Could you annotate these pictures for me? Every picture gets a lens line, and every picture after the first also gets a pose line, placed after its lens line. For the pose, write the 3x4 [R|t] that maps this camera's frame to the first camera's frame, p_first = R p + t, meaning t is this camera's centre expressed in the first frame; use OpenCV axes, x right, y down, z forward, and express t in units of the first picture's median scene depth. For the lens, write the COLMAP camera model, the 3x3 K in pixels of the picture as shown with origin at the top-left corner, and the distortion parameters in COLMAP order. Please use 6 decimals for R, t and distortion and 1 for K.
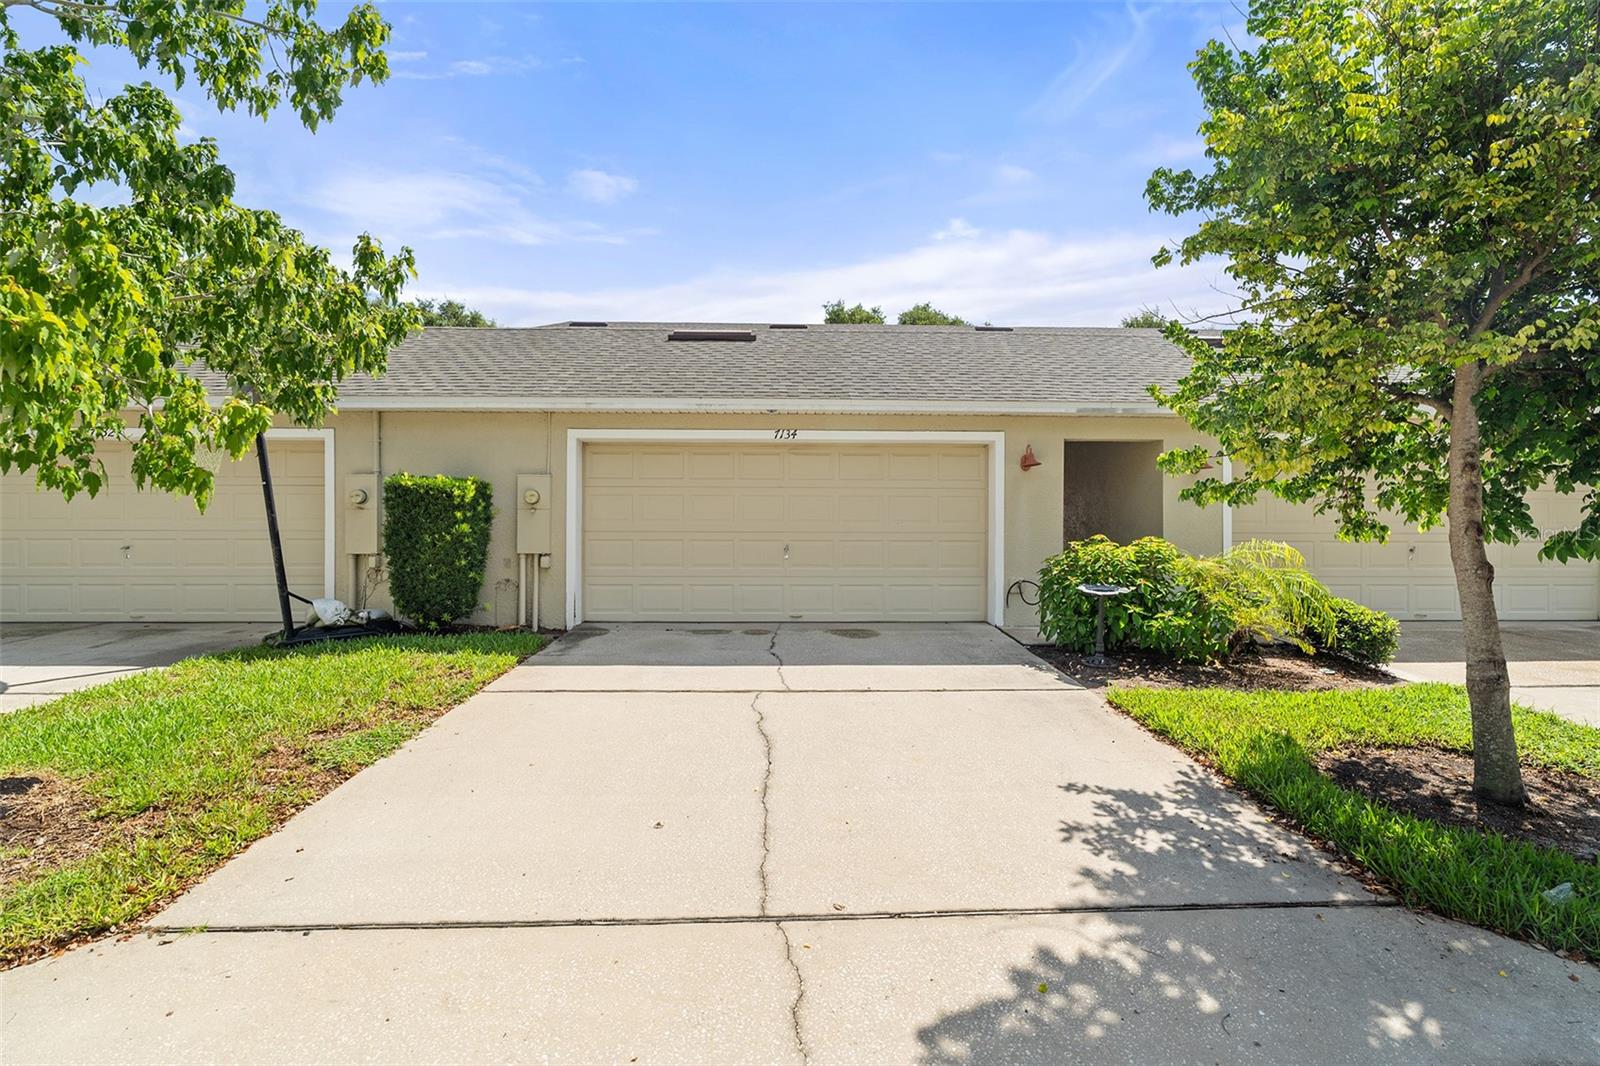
lens RADIAL K [[725.7, 0, 800.7], [0, 725.7, 534.4], [0, 0, 1]] dist [-0.005164, 0.001065]
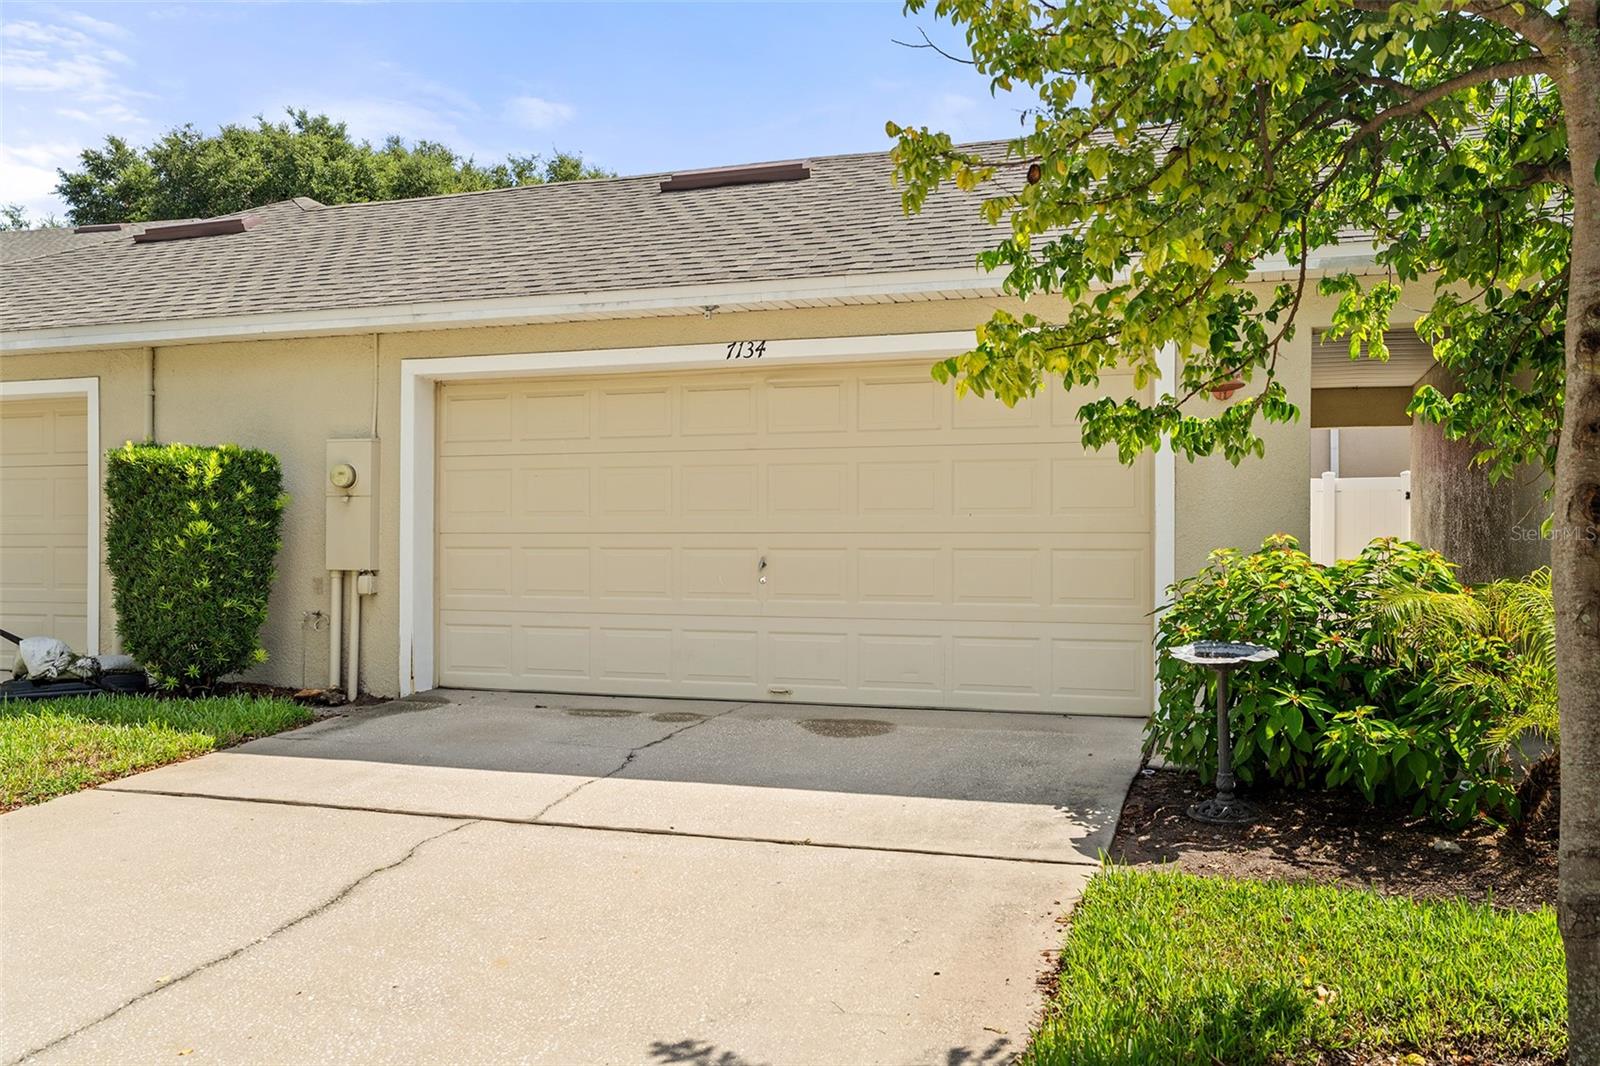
lens RADIAL K [[1340.7, 0, 800.2], [0, 1340.7, 533.4], [0, 0, 1]] dist [-0.003401, -0.002117]
pose [[0.937515, -0.004253, -0.347919, 0.371292], [0.001995, 0.999975, -0.006849, 0.004373], [0.347939, 0.005727, 0.937500, 0.089008]]
